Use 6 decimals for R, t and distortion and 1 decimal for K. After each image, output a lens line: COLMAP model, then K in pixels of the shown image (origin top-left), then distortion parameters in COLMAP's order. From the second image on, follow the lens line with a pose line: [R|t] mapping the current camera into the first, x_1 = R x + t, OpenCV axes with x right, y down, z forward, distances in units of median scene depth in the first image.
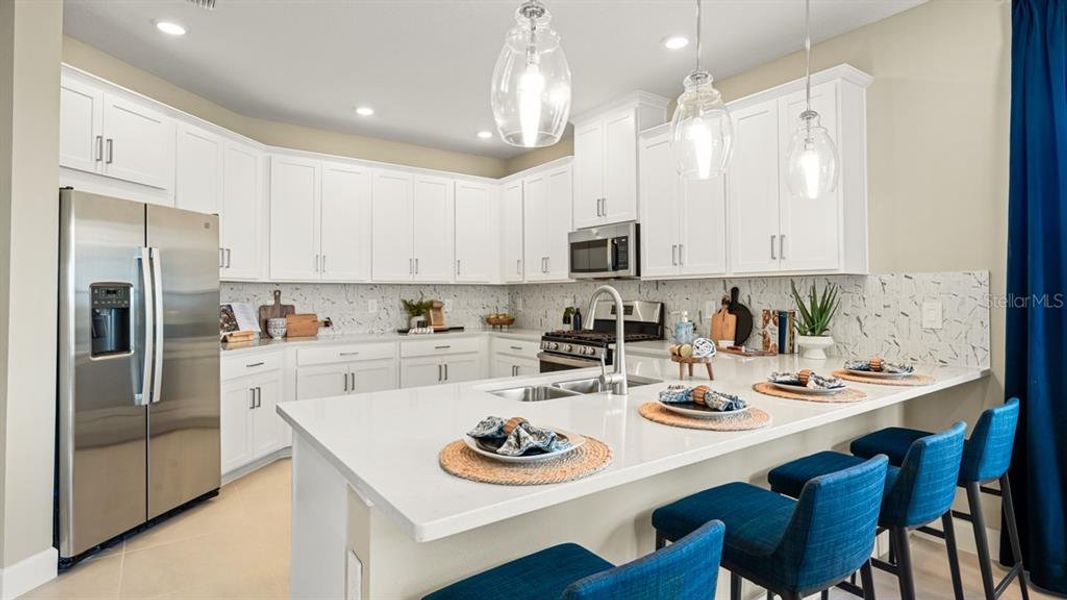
lens RADIAL K [[531.1, 0, 531.2], [0, 531.1, 281.3], [0, 0, 1]] dist [0.001946, -0.000184]
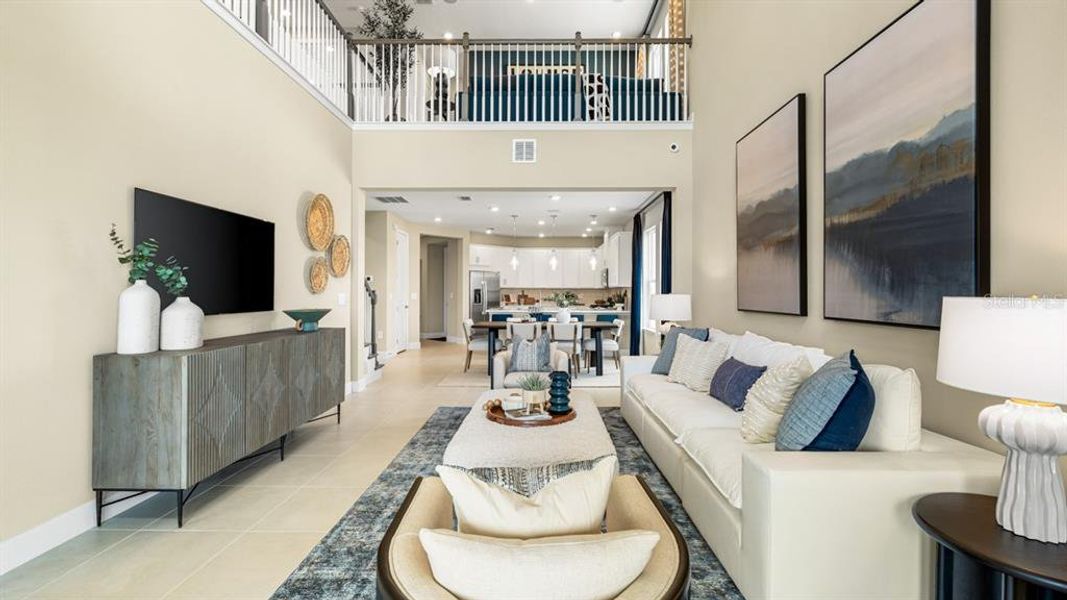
lens RADIAL K [[469.9, 0, 535.9], [0, 469.9, 291.7], [0, 0, 1]] dist [0.004570, -0.001646]
pose [[0.800044, 0.007946, -0.599889, 1.873940], [0.004980, 0.999790, 0.019884, -0.044391], [0.599921, -0.018895, 0.799836, -1.798466]]
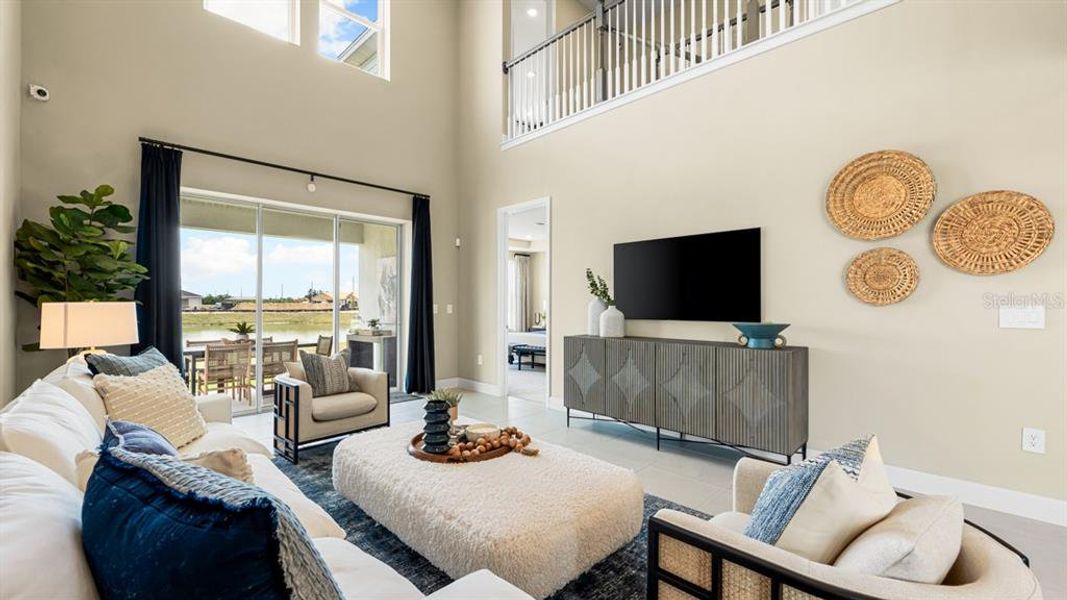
lens RADIAL K [[432.6, 0, 539.9], [0, 432.6, 301.8], [0, 0, 1]] dist [-0.002816, 0.000844]
pose [[-0.984464, 0.005538, -0.175500, 1.225936], [0.010123, 0.999630, -0.025243, 0.001098], [0.175295, -0.026628, -0.984156, -0.200509]]
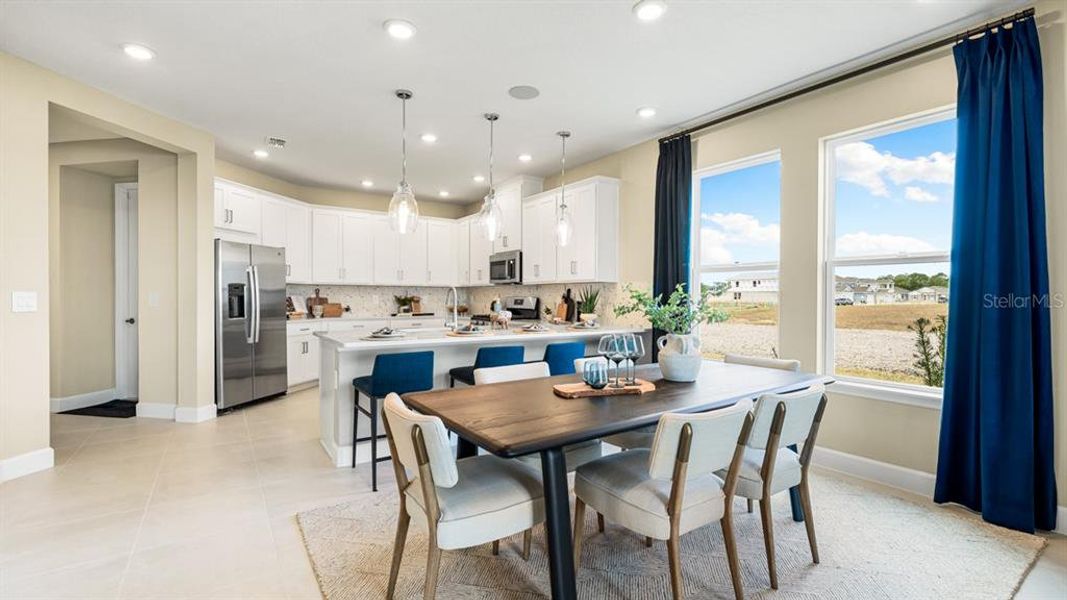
lens RADIAL K [[469.9, 0, 530.6], [0, 469.9, 299.7], [0, 0, 1]] dist [0.004570, -0.001646]
pose [[0.999506, 0.008890, -0.030140, 0.340898], [-0.007971, 0.999504, 0.030470, 0.000394], [0.030396, -0.030215, 0.999081, -0.659273]]
